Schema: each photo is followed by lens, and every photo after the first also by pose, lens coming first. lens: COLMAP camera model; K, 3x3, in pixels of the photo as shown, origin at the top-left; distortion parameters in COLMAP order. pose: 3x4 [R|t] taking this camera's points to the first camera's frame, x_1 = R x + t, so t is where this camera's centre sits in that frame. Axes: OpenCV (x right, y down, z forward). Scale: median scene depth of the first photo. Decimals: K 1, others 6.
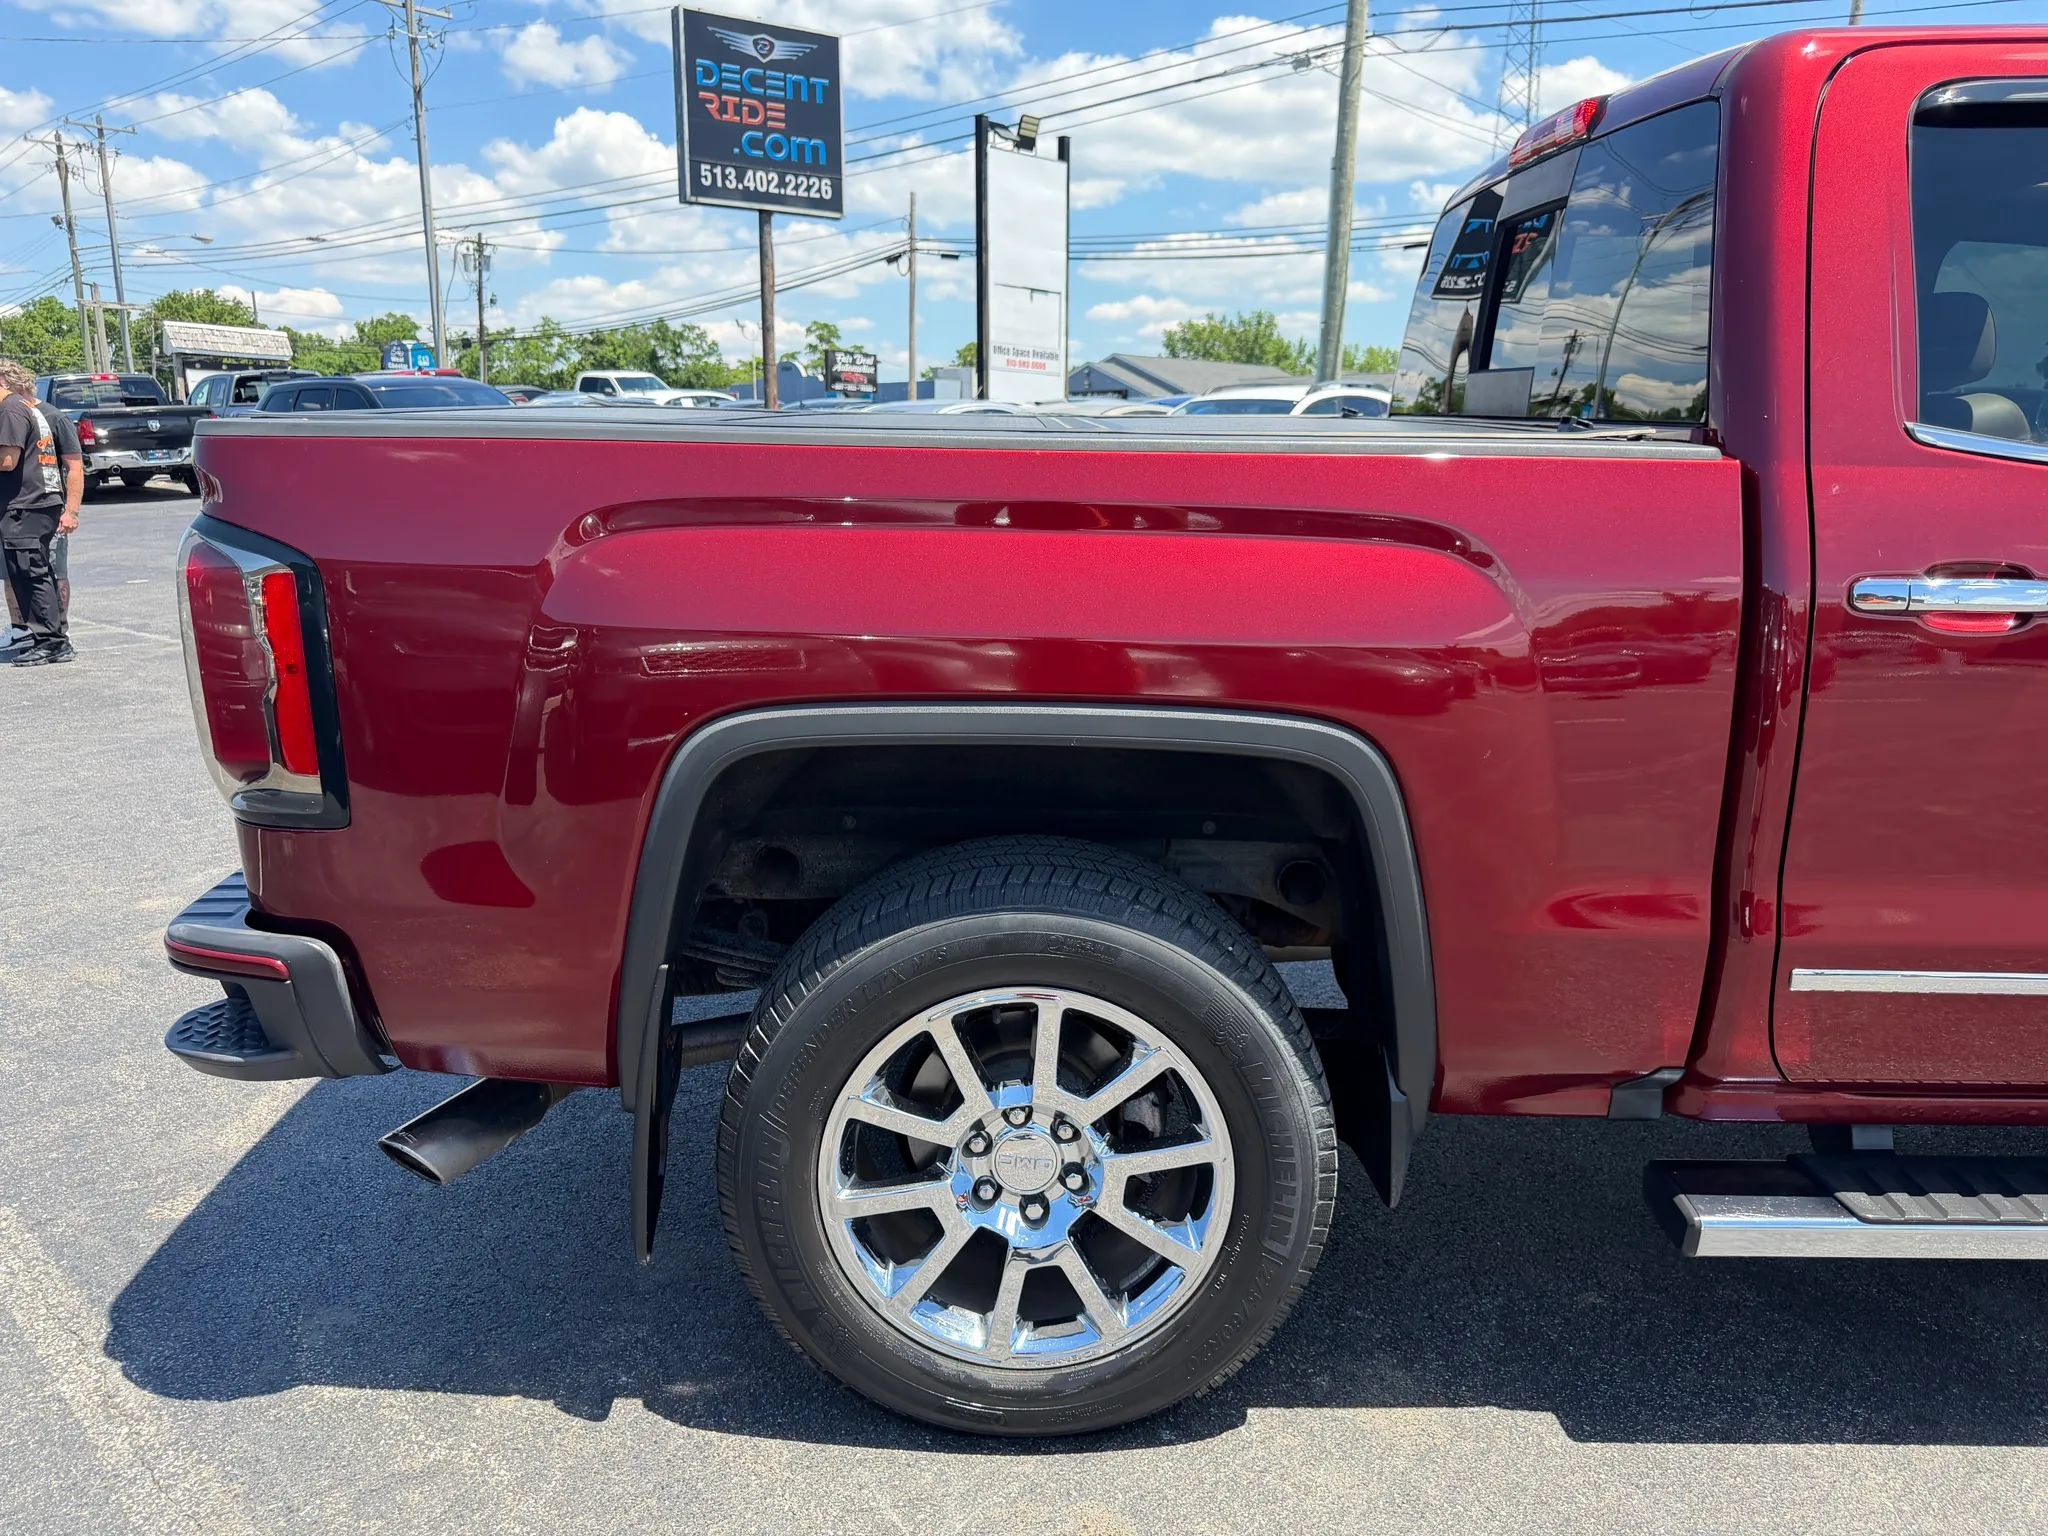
lens RADIAL K [[1446.2, 0, 1015.3], [0, 1446.2, 780.5], [0, 0, 1]] dist [0.002070, -0.003026]
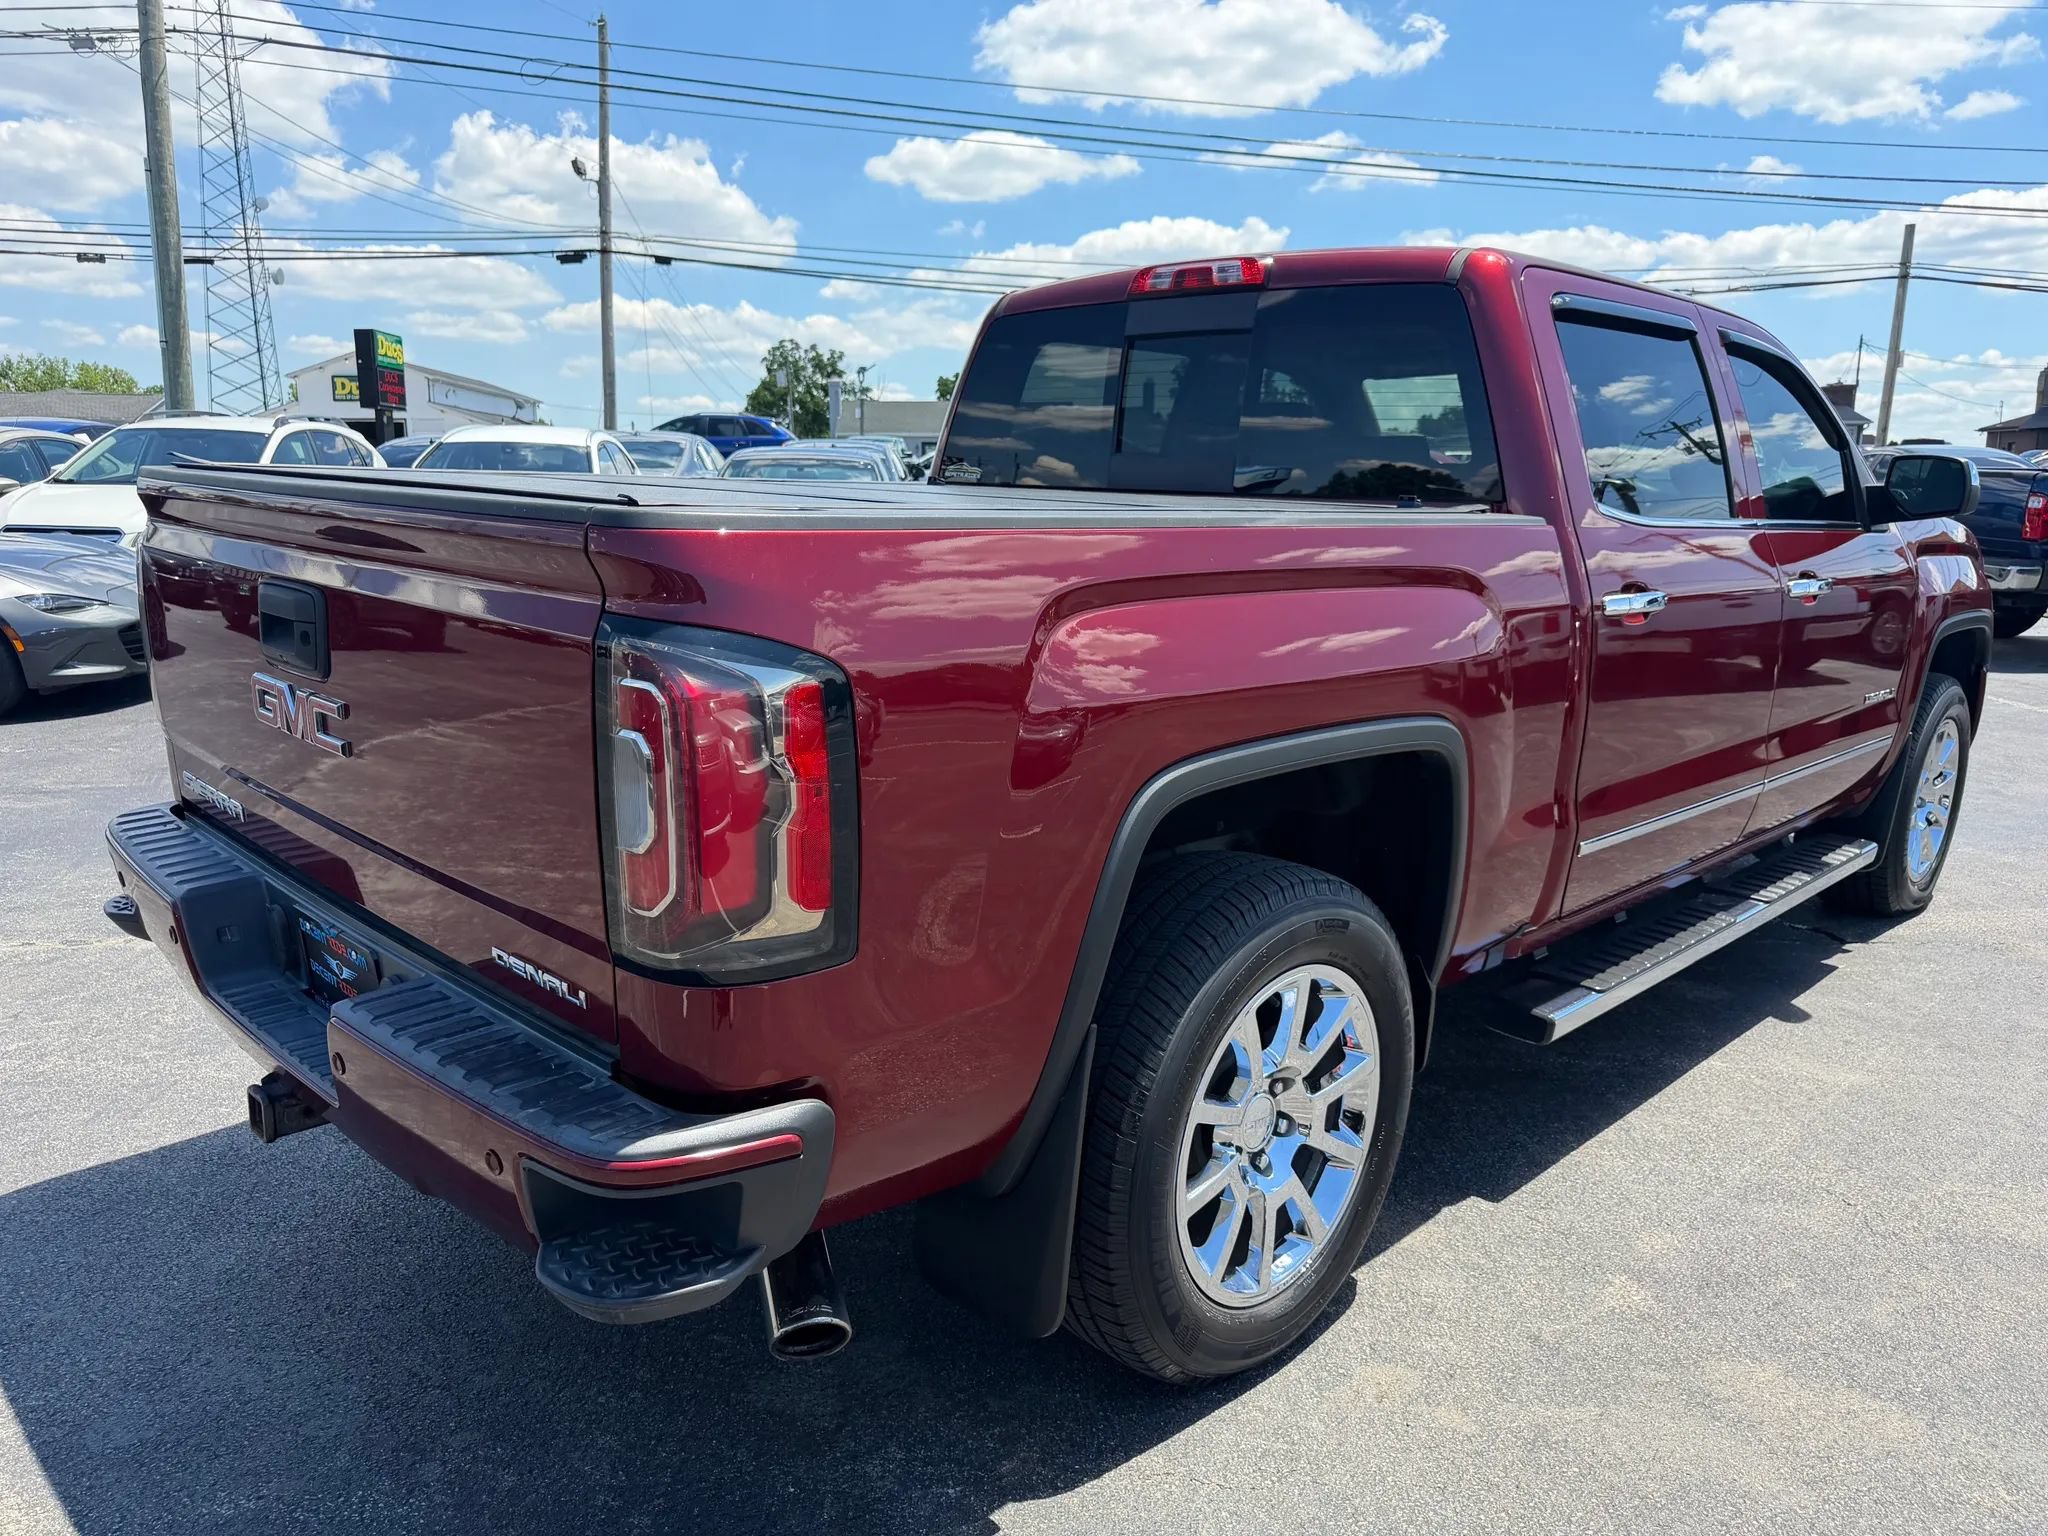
lens RADIAL K [[1446.2, 0, 1025.3], [0, 1446.2, 762.0], [0, 0, 1]] dist [0.002070, -0.003026]
pose [[0.707694, -0.130667, 0.694331, -0.913451], [0.153299, 0.987735, 0.029634, -0.091250], [-0.689688, 0.085468, 0.719045, 0.257009]]
